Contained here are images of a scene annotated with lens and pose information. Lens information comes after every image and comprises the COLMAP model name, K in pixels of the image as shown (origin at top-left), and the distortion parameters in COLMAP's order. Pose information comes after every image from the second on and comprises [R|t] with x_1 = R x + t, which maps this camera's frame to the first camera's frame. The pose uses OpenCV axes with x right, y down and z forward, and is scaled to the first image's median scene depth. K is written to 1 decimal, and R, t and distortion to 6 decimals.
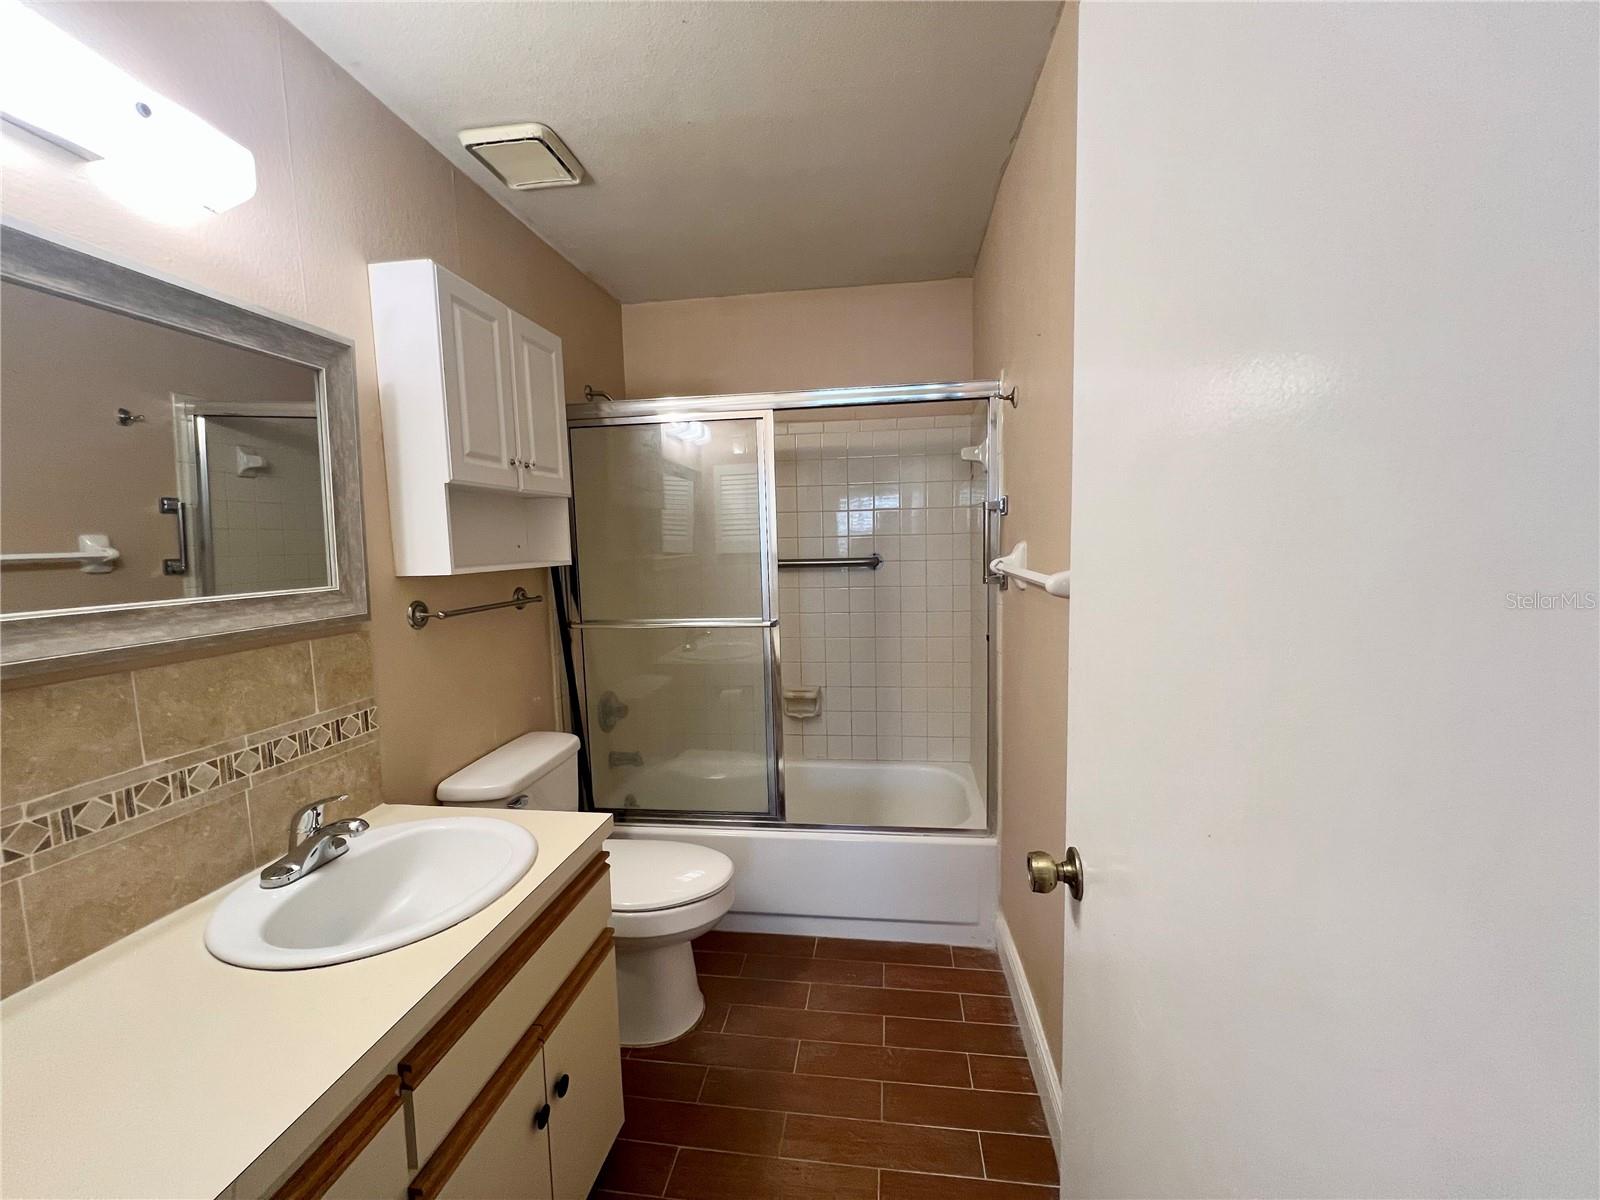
lens RADIAL K [[645.6, 0, 805.0], [0, 645.6, 600.4], [0, 0, 1]] dist [-0.000048, 0.000590]
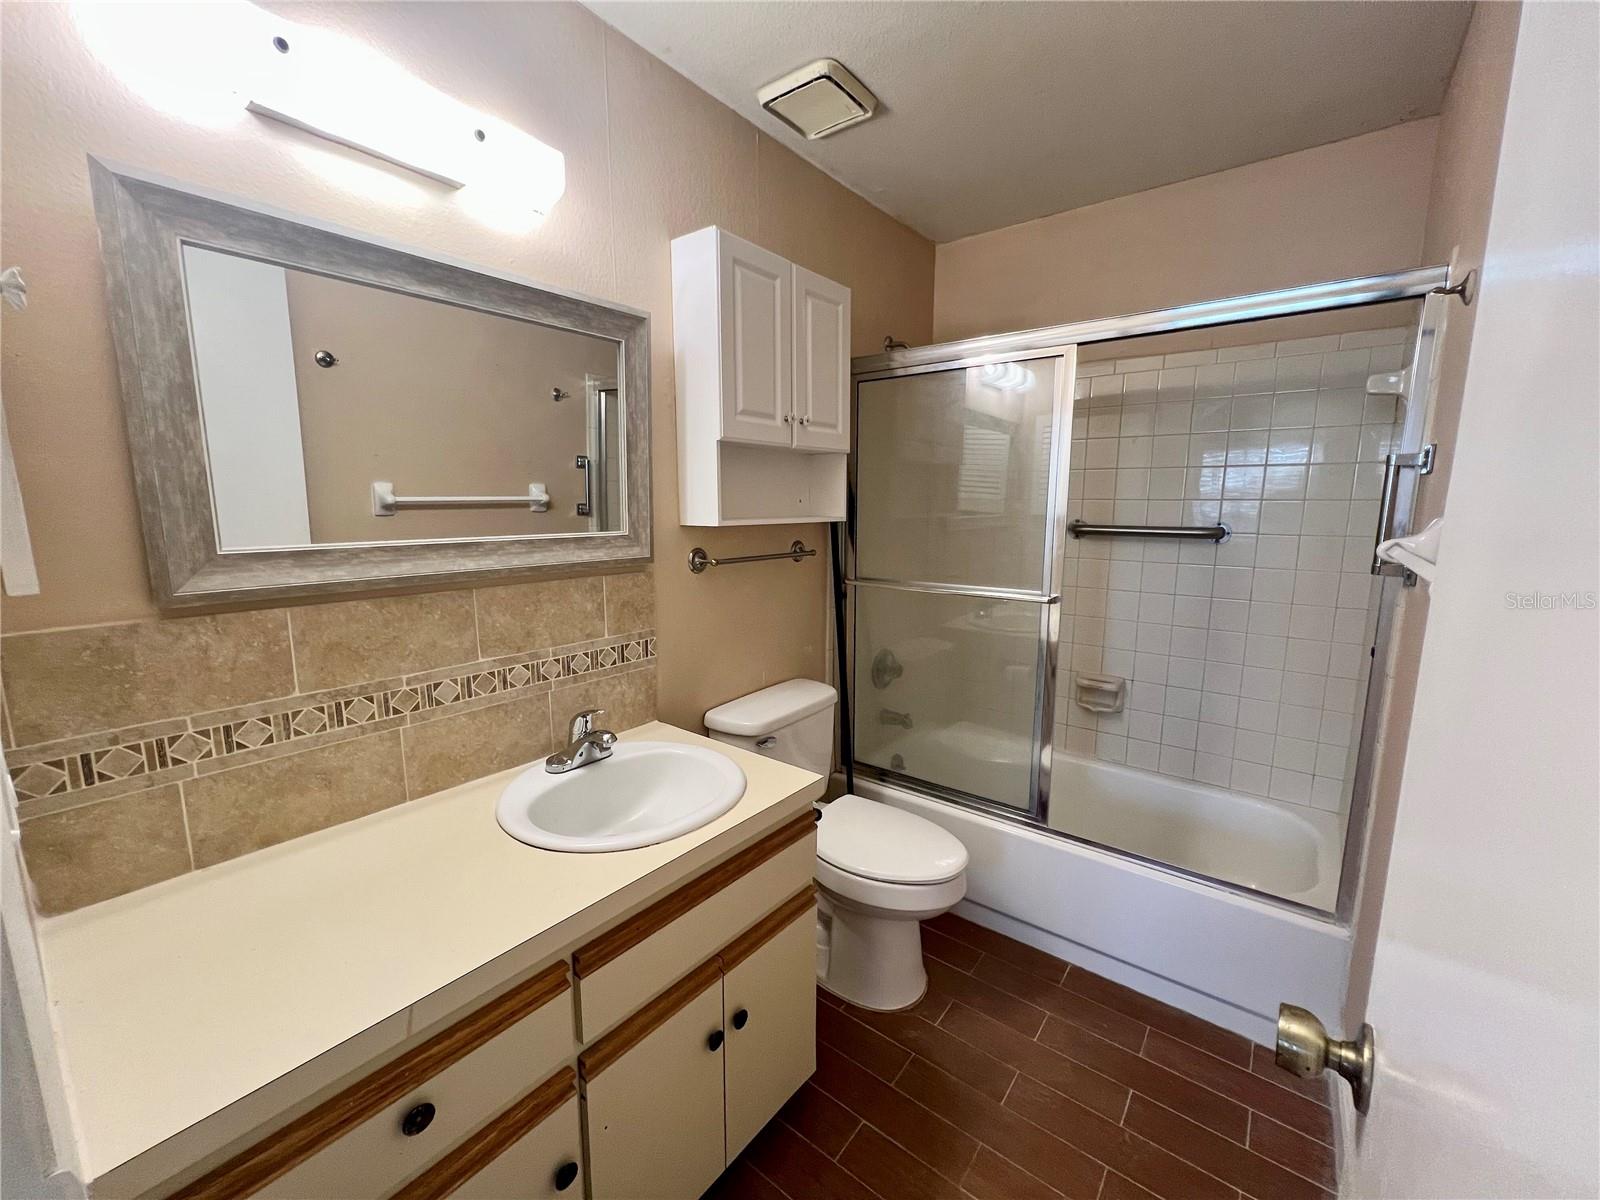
lens RADIAL K [[645.6, 0, 805.0], [0, 645.6, 600.4], [0, 0, 1]] dist [-0.000048, 0.000590]
pose [[0.864480, 0.103924, -0.491807, 0.115769], [-0.071418, 0.993863, 0.084478, -0.016278], [0.497567, -0.037906, 0.866597, 0.119491]]
